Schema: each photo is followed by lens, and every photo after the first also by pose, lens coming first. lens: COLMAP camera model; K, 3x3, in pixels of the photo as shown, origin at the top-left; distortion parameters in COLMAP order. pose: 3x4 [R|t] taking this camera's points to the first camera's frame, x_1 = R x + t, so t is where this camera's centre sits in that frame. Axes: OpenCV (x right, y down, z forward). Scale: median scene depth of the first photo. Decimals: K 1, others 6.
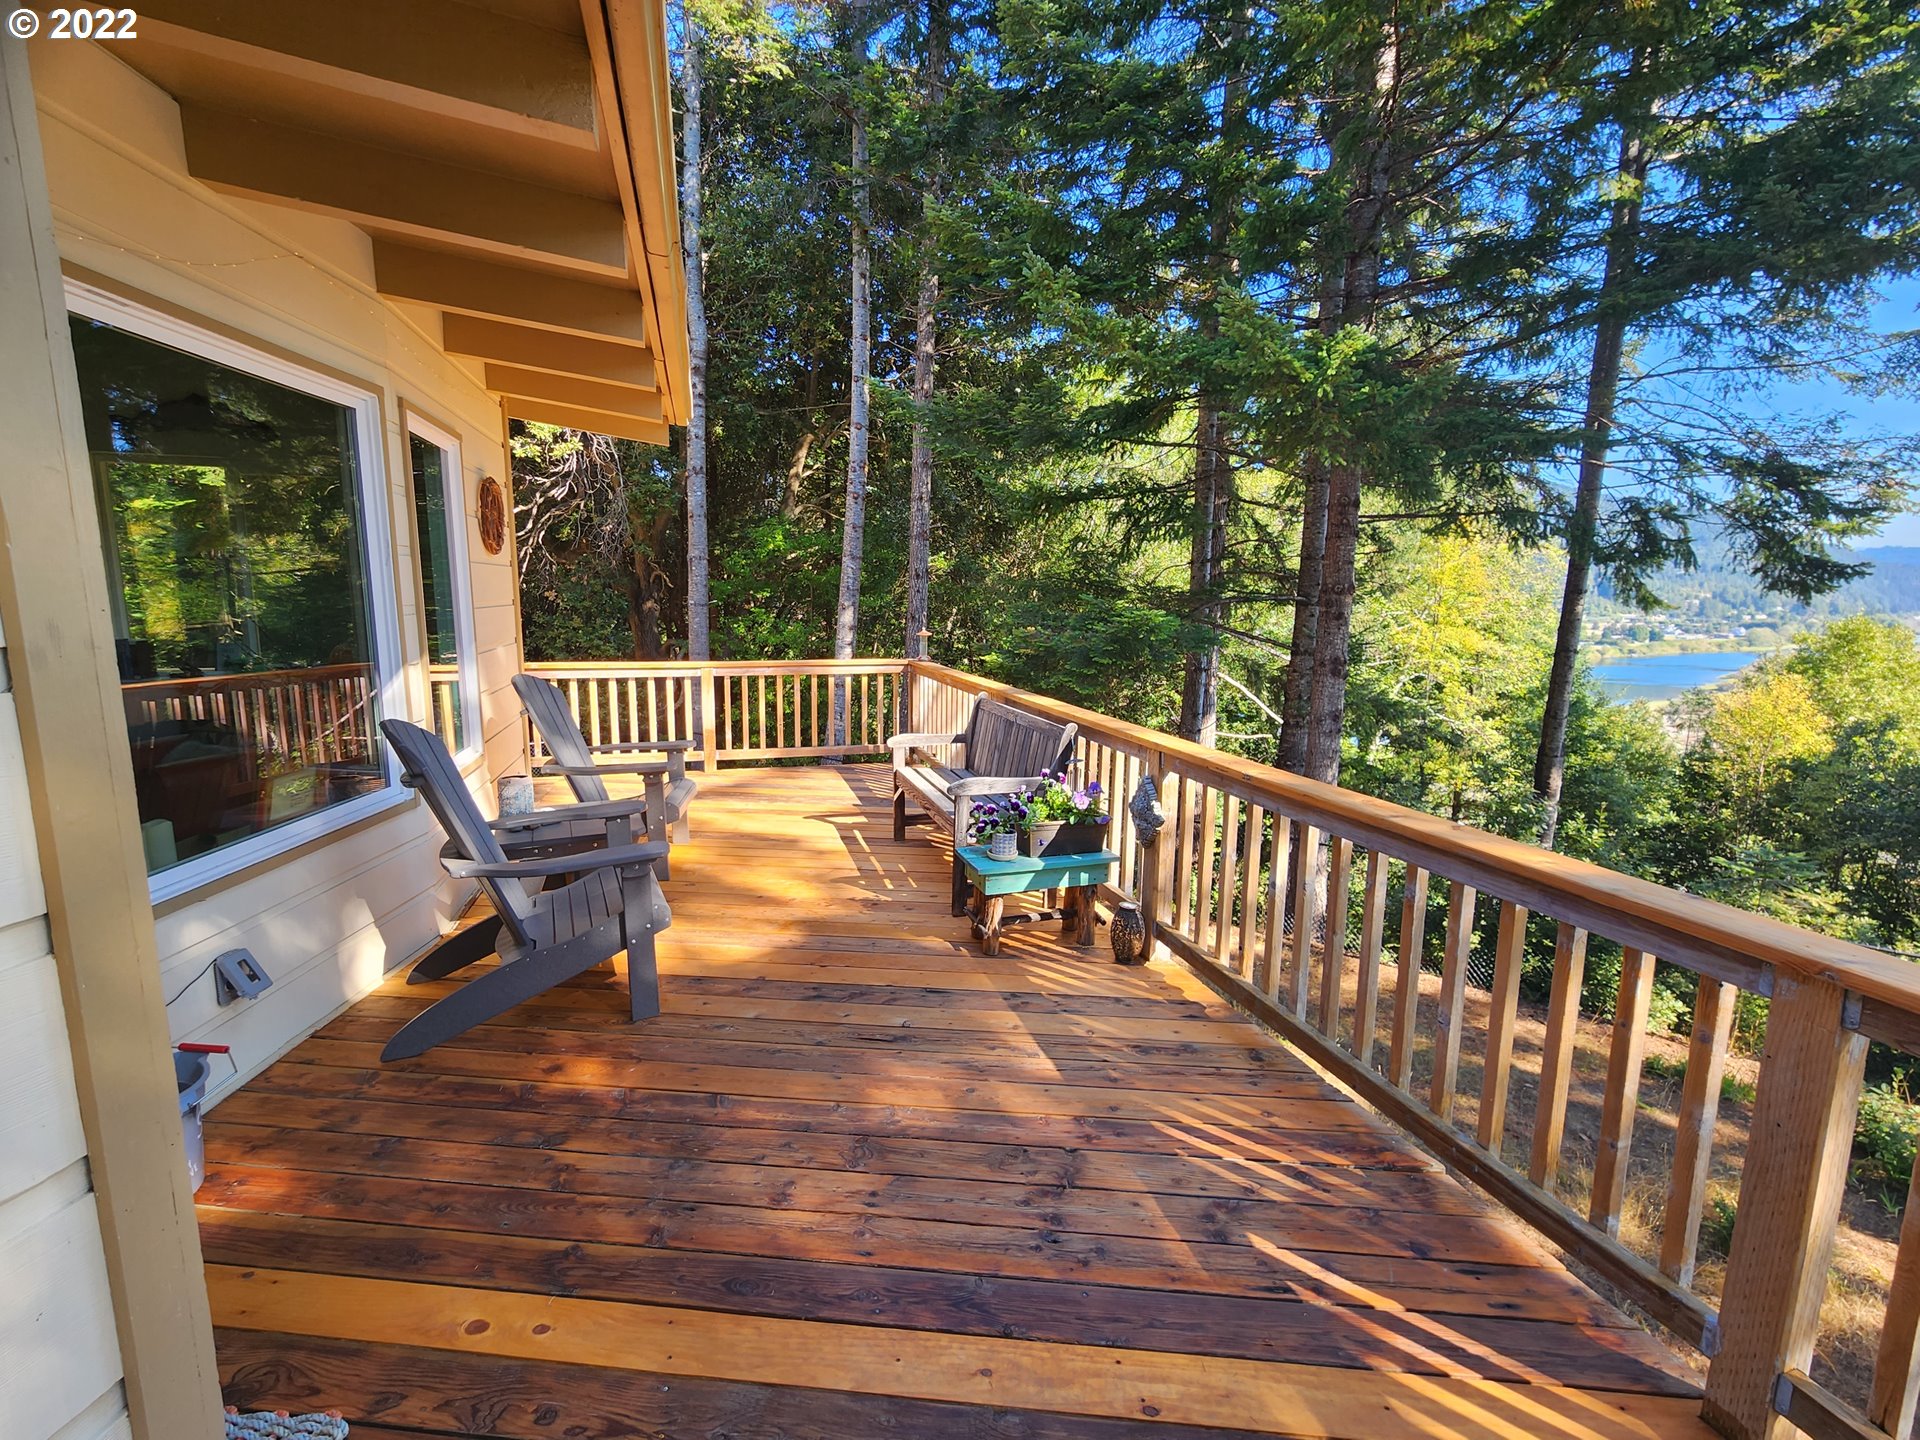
lens RADIAL K [[862.1, 0, 959.8], [0, 862.1, 724.1], [0, 0, 1]] dist [-0.000826, 0.001003]
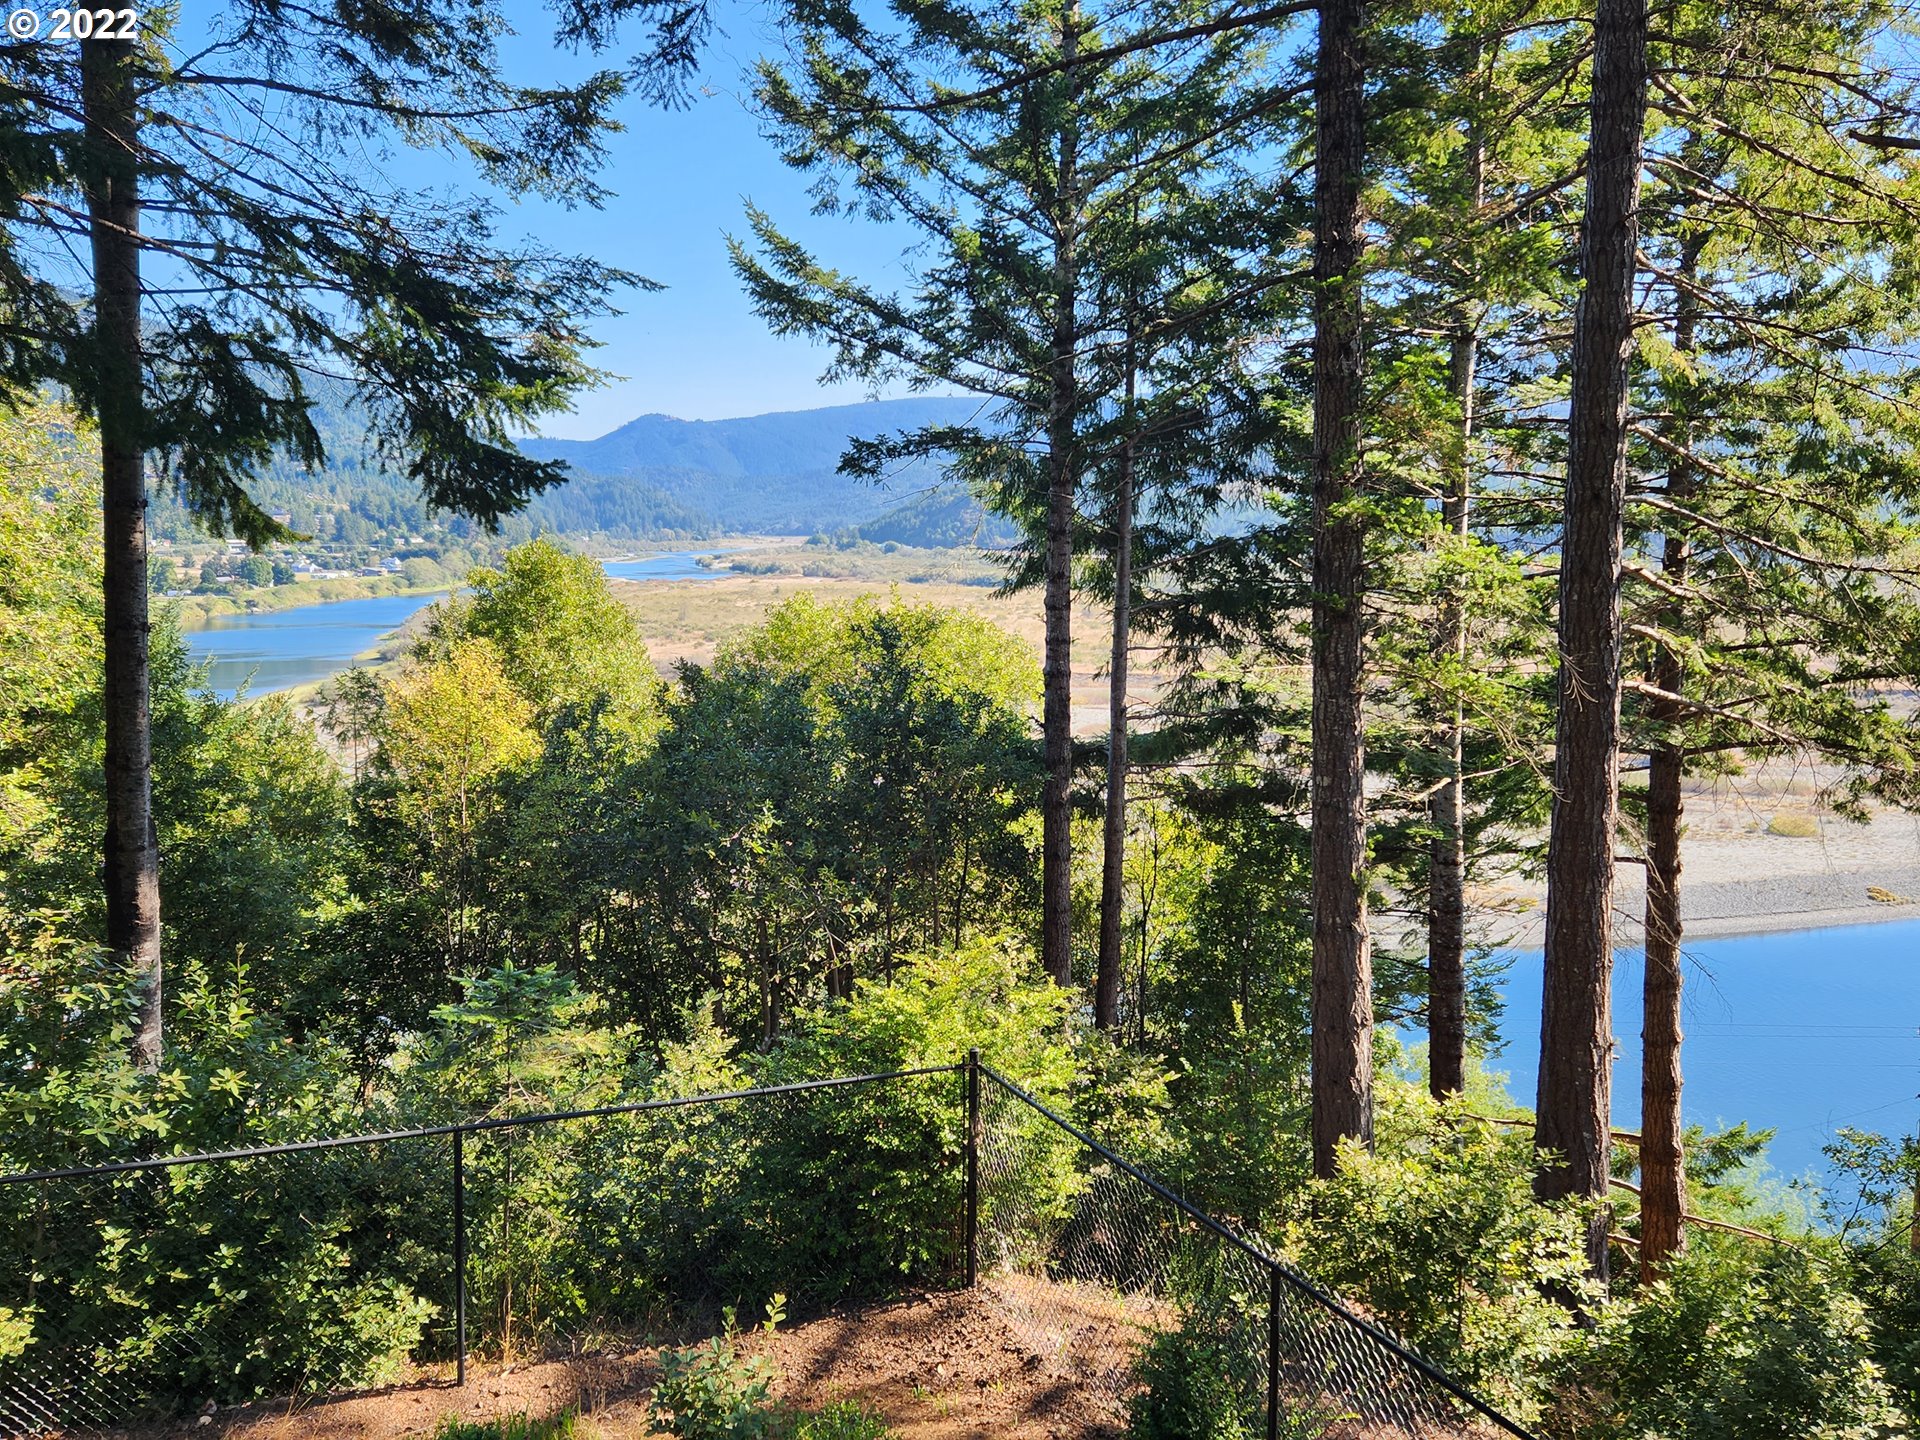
lens RADIAL K [[1682.3, 0, 957.9], [0, 1682.3, 727.0], [0, 0, 1]] dist [0.080963, -0.116784]
pose [[0.494120, -0.110852, 0.862298, 0.085498], [0.126707, 0.990430, 0.054717, -0.018279], [-0.860111, 0.082222, 0.503437, 0.102433]]
